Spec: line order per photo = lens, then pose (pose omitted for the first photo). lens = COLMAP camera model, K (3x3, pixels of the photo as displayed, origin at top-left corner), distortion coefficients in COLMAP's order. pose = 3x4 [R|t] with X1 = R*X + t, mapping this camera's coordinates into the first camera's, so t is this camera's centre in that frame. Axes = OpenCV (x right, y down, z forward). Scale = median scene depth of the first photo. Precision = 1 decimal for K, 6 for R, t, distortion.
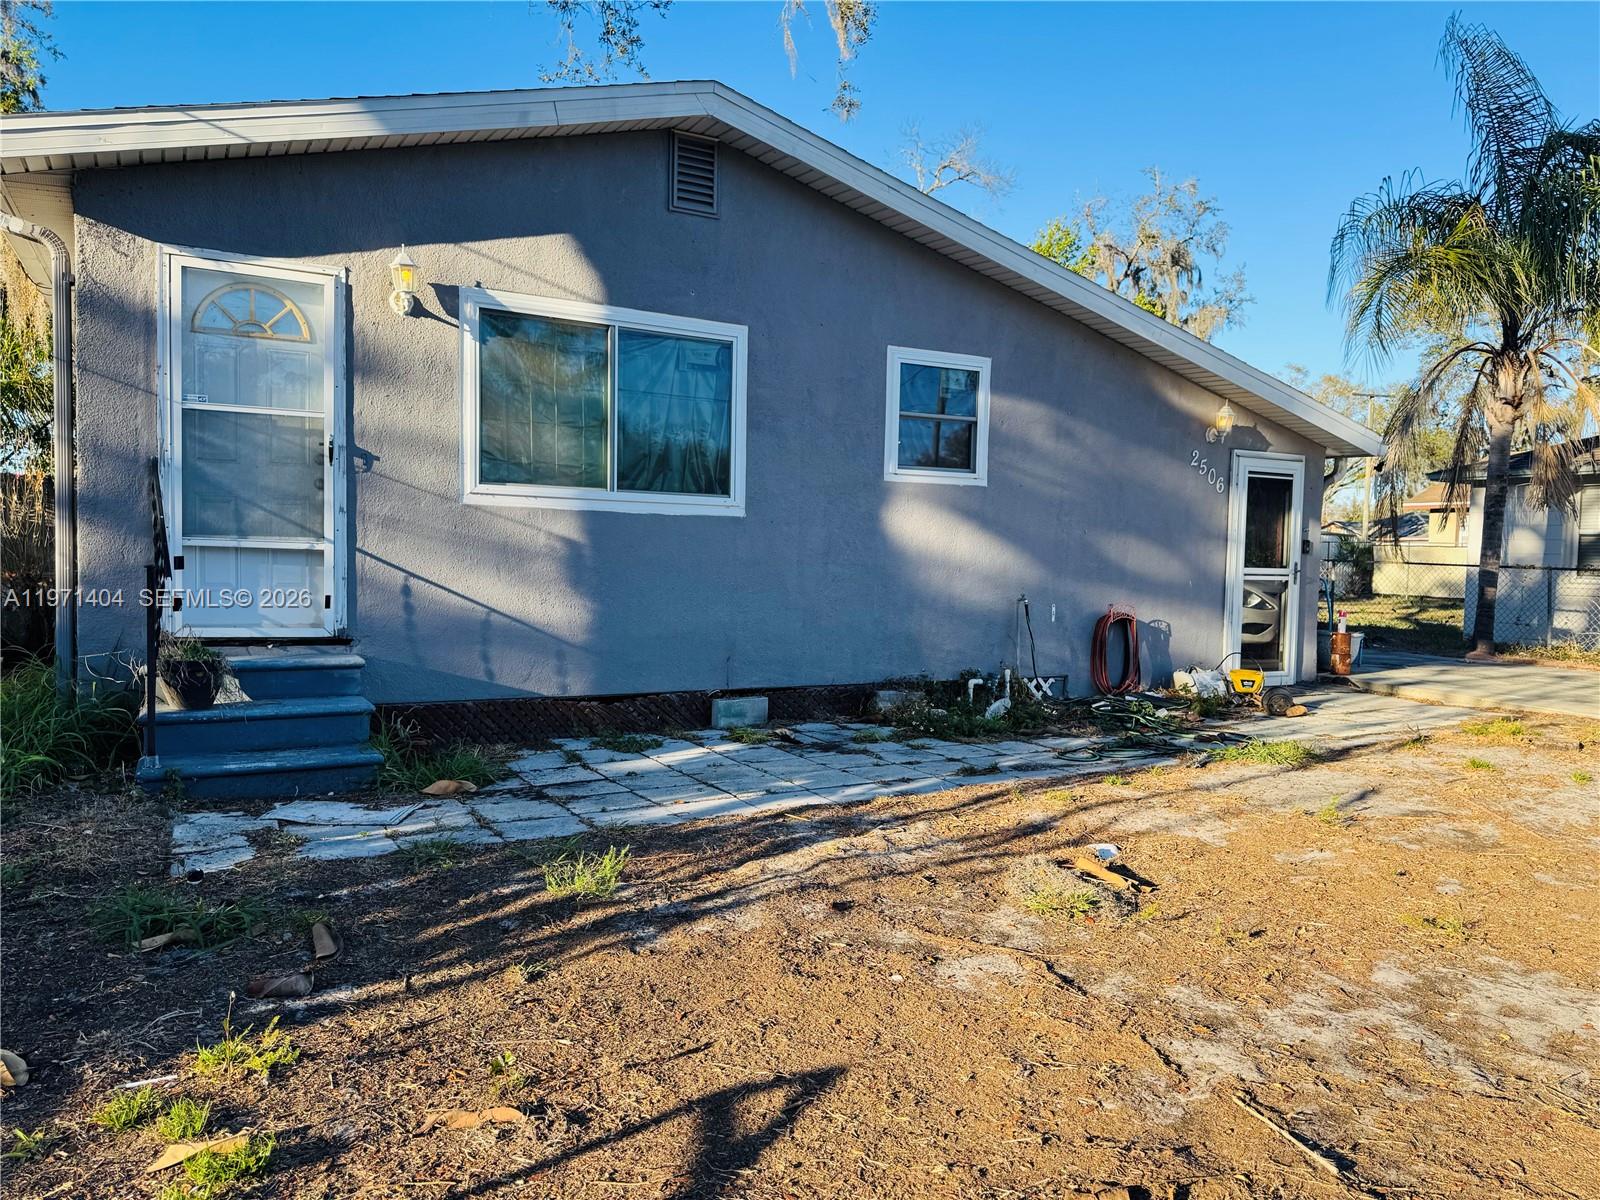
lens RADIAL K [[1117.0, 0, 795.8], [0, 1117.0, 602.7], [0, 0, 1]] dist [0.125185, -0.001149]
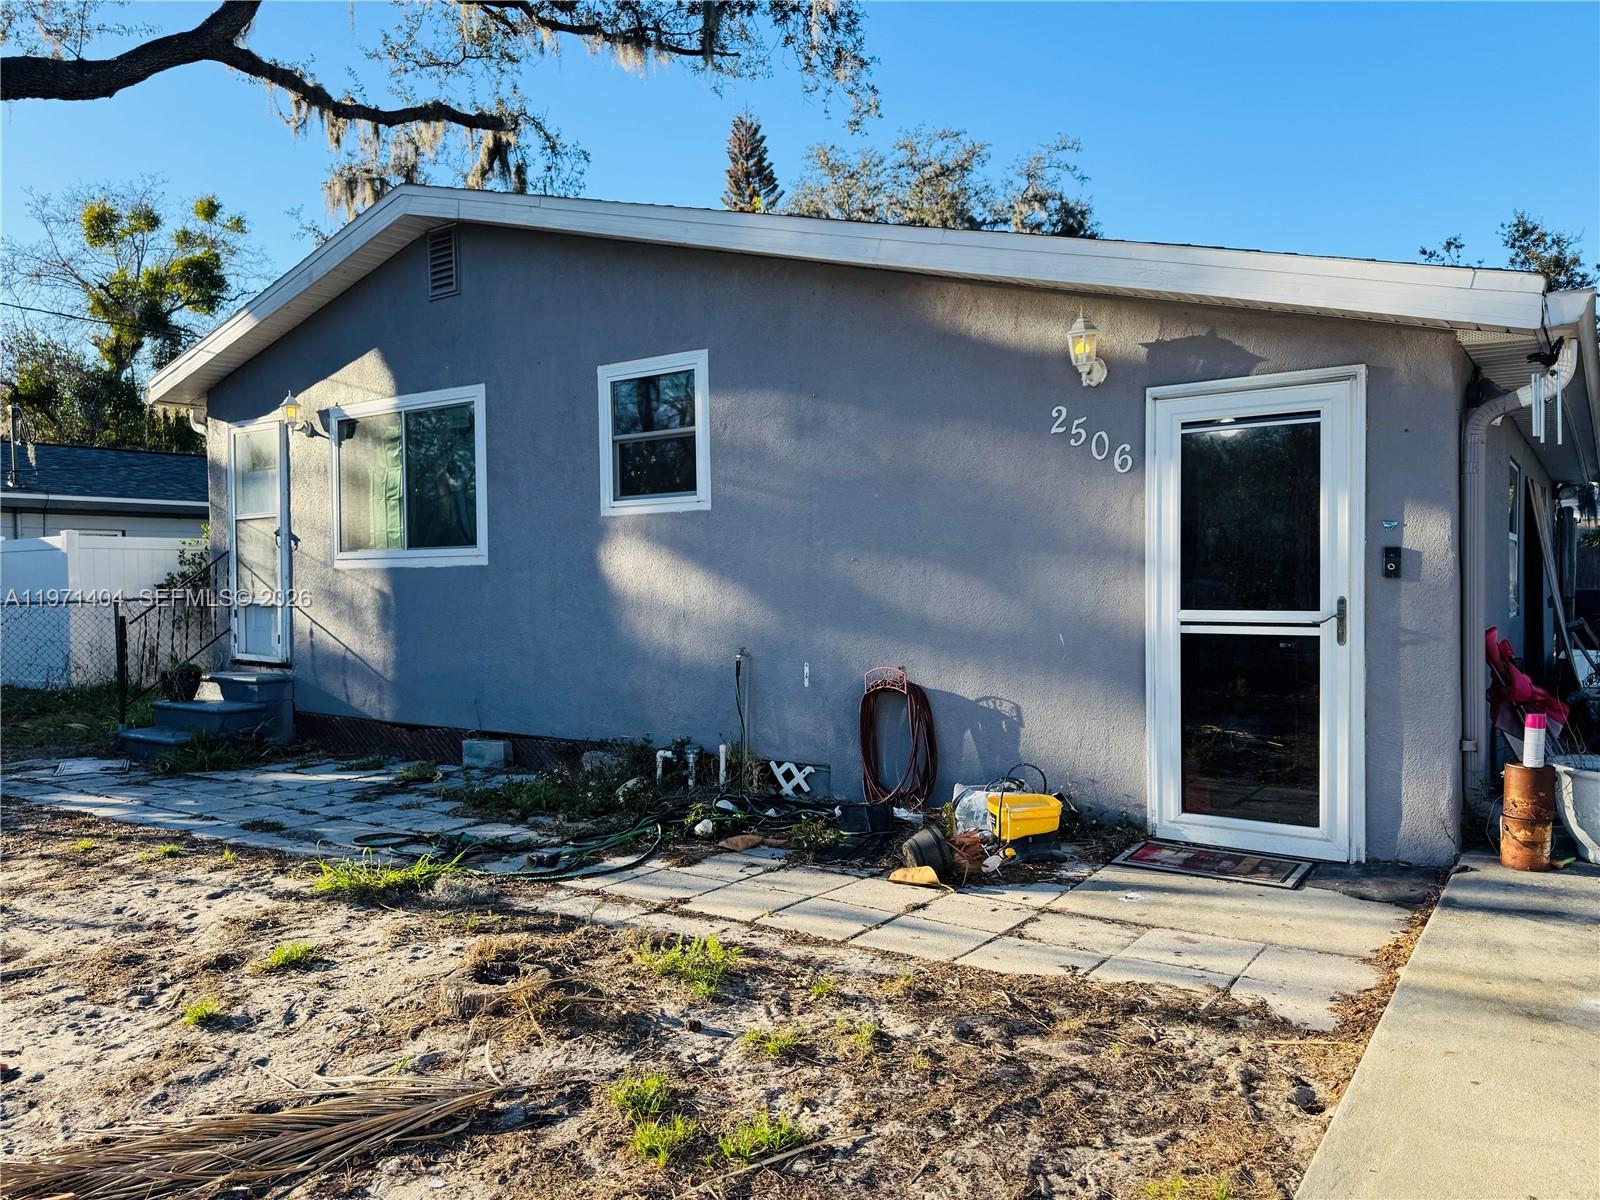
lens RADIAL K [[1117.0, 0, 801.2], [0, 1117.0, 601.5], [0, 0, 1]] dist [0.125185, -0.001149]
pose [[0.434177, -0.015409, -0.900696, 0.954301], [-0.024652, 0.999276, -0.028979, -0.018582], [0.900490, 0.034786, 0.433483, 0.753132]]
